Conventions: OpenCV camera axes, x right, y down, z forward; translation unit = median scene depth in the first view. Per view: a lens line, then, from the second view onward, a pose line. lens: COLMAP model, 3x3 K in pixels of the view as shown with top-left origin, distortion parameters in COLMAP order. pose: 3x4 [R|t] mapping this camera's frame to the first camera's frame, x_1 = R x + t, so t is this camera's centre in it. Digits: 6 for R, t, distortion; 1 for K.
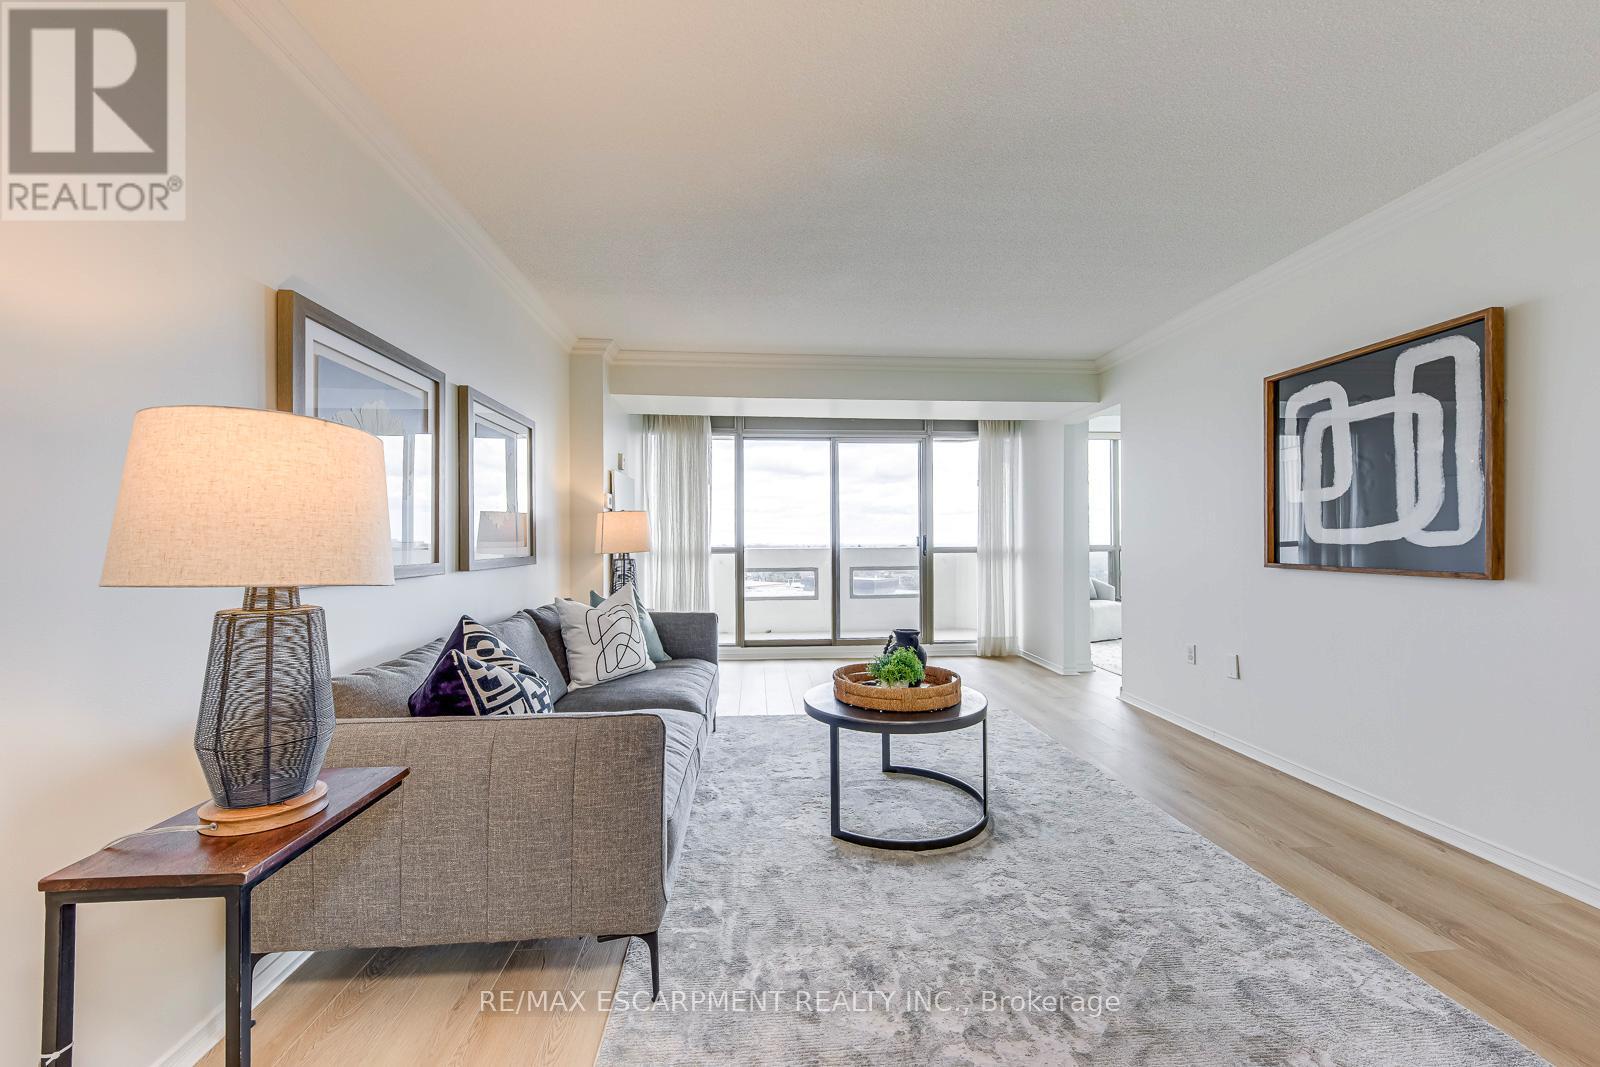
lens RADIAL K [[640.3, 0, 806.2], [0, 640.3, 532.3], [0, 0, 1]] dist [0.016145, -0.007609]
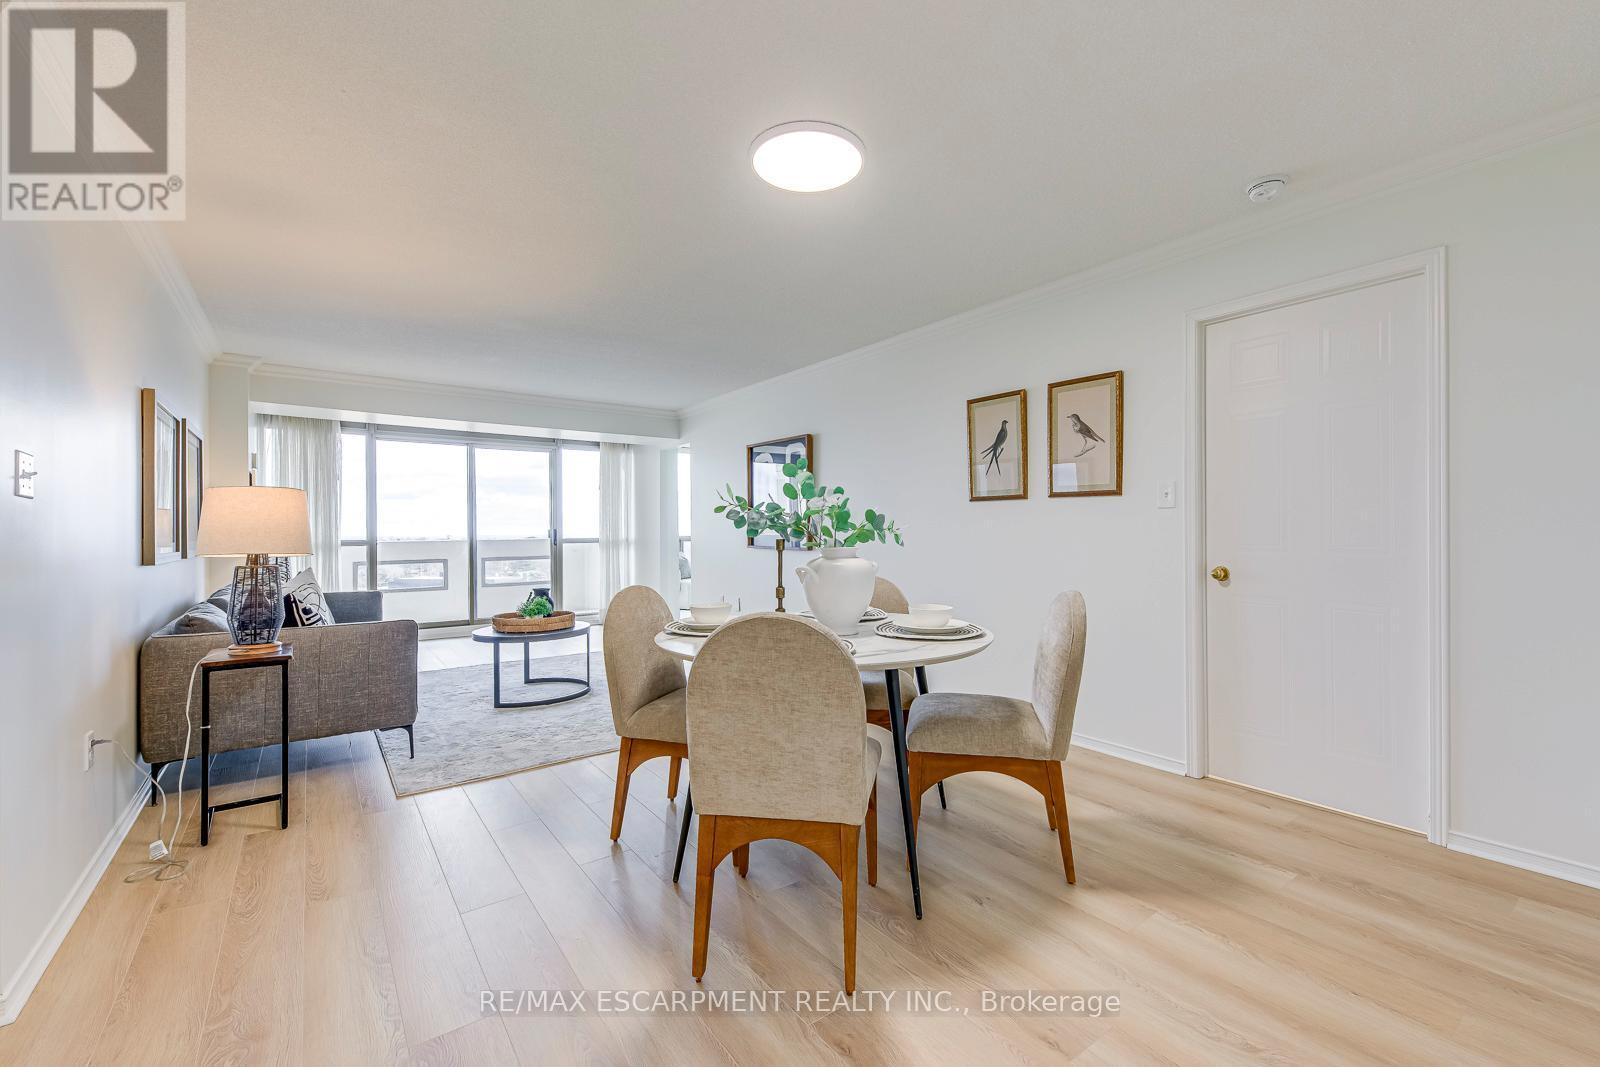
lens RADIAL K [[640.3, 0, 806.2], [0, 640.3, 532.3], [0, 0, 1]] dist [0.016145, -0.007609]
pose [[0.851052, -0.003015, 0.525072, -0.057586], [-0.003979, 0.999918, 0.012190, -0.006409], [-0.525066, -0.012464, 0.850970, -0.335397]]
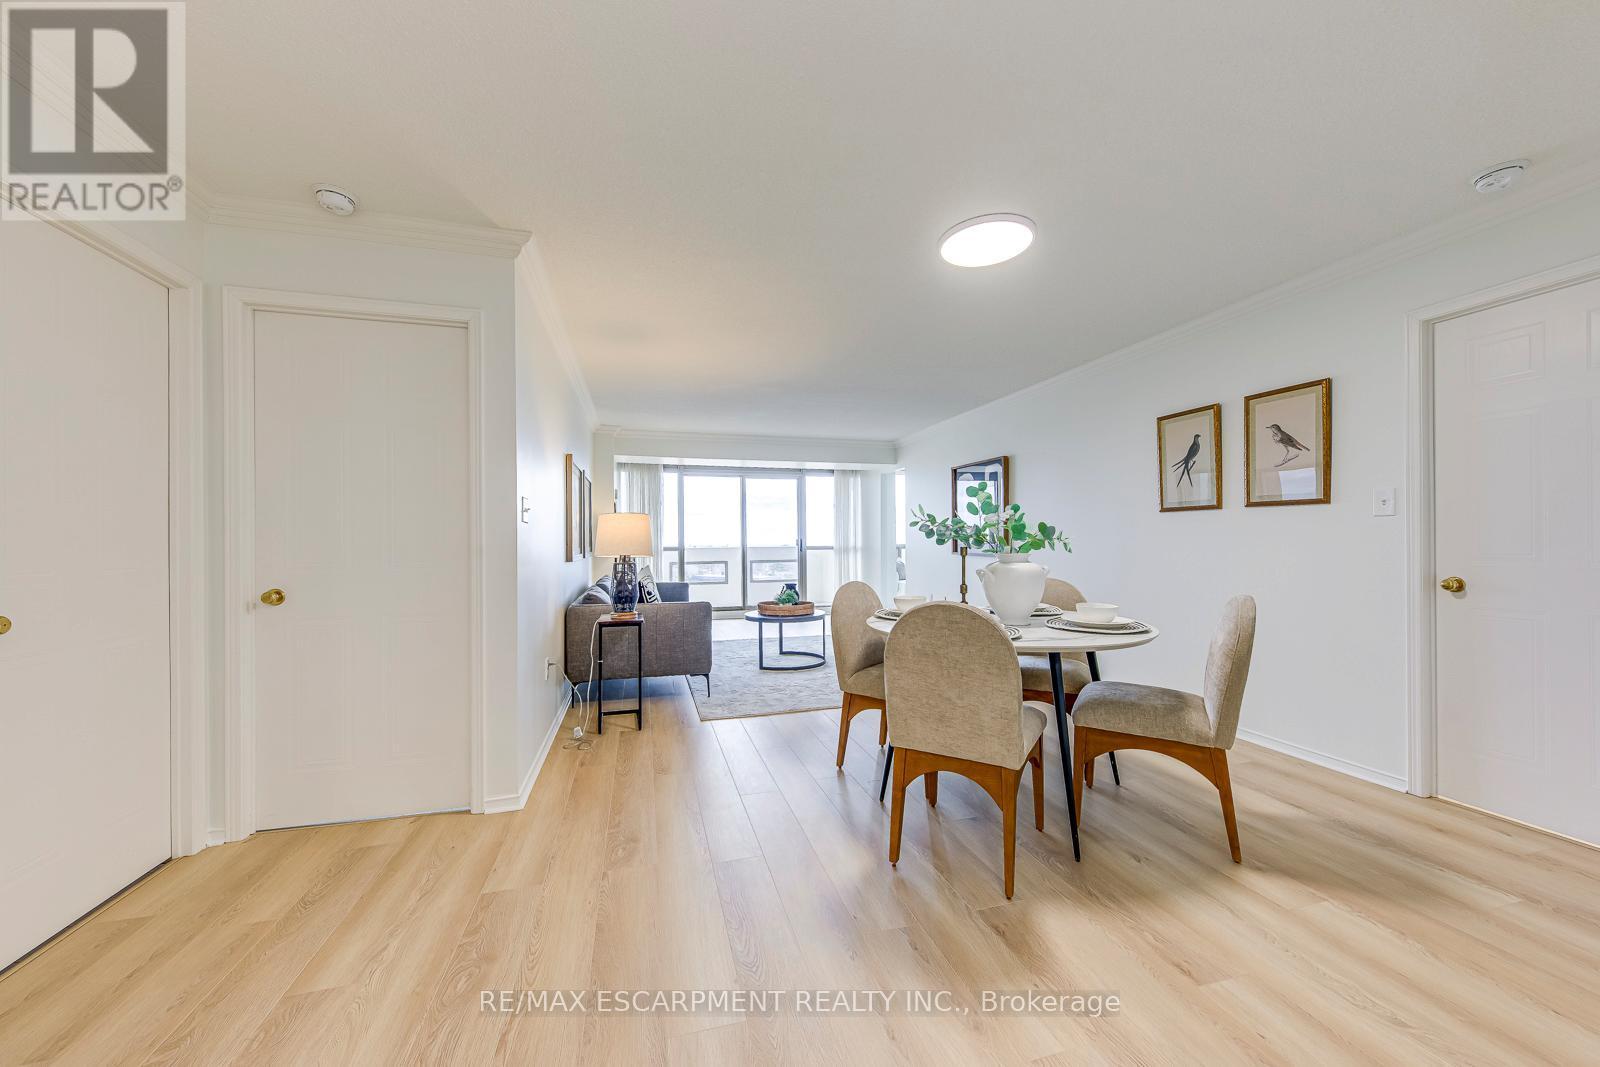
lens RADIAL K [[552.0, 0, 802.6], [0, 552.0, 539.6], [0, 0, 1]] dist [-0.000198, -0.000044]
pose [[0.983758, -0.003842, 0.179457, -0.062681], [0.002094, 0.999949, 0.009928, -0.007181], [-0.179486, -0.009391, 0.983716, -0.380696]]
